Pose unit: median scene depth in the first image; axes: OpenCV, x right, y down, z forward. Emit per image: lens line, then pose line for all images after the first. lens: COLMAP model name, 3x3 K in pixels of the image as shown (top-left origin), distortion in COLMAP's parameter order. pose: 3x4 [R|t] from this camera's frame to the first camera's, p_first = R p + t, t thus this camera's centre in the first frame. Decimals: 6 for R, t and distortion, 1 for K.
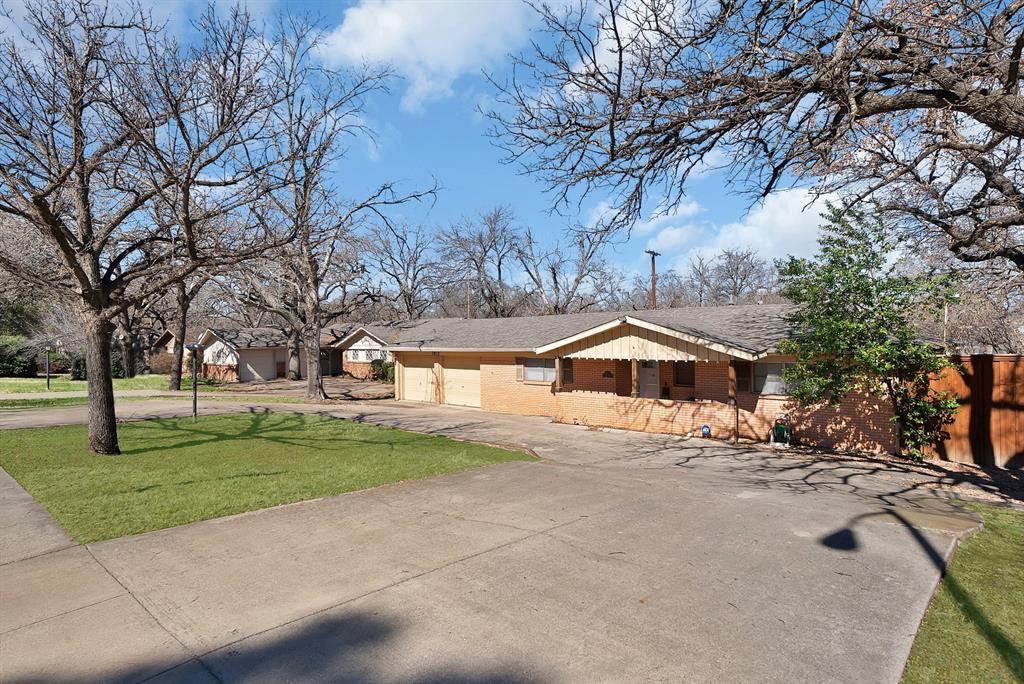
lens RADIAL K [[564.7, 0, 512.0], [0, 564.7, 342.0], [0, 0, 1]] dist [0.003070, 0.000352]
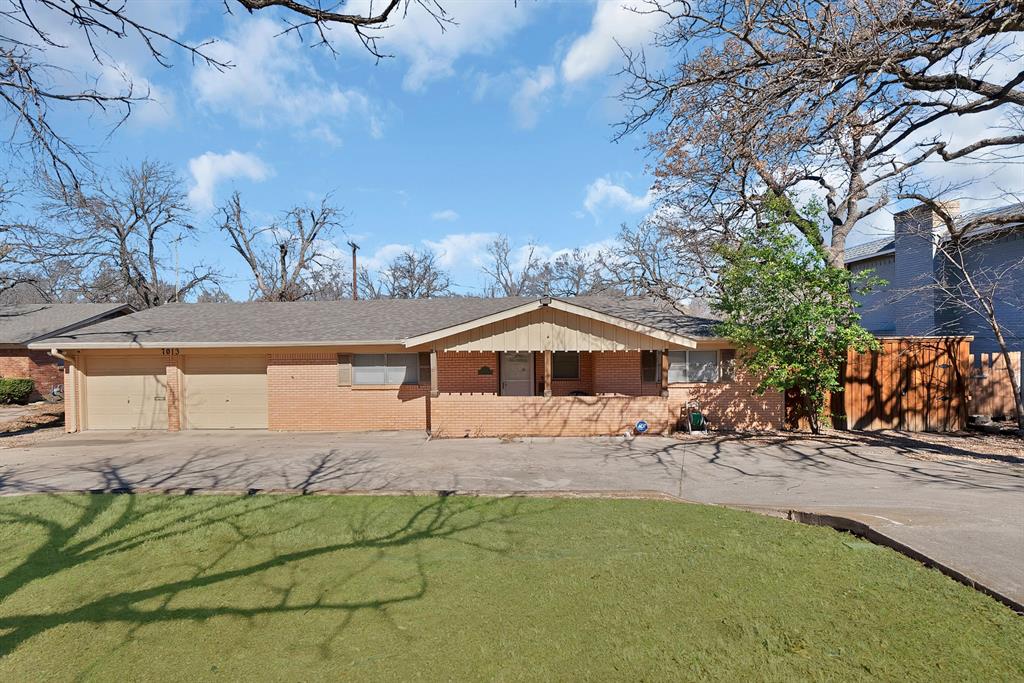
lens RADIAL K [[510.4, 0, 512.0], [0, 510.4, 341.5], [0, 0, 1]] dist [0.002921, 0.000828]
pose [[0.762085, -0.007284, 0.647436, -0.303499], [0.006612, 0.999972, 0.003466, 0.013787], [-0.647443, 0.001640, 0.762112, 0.450376]]
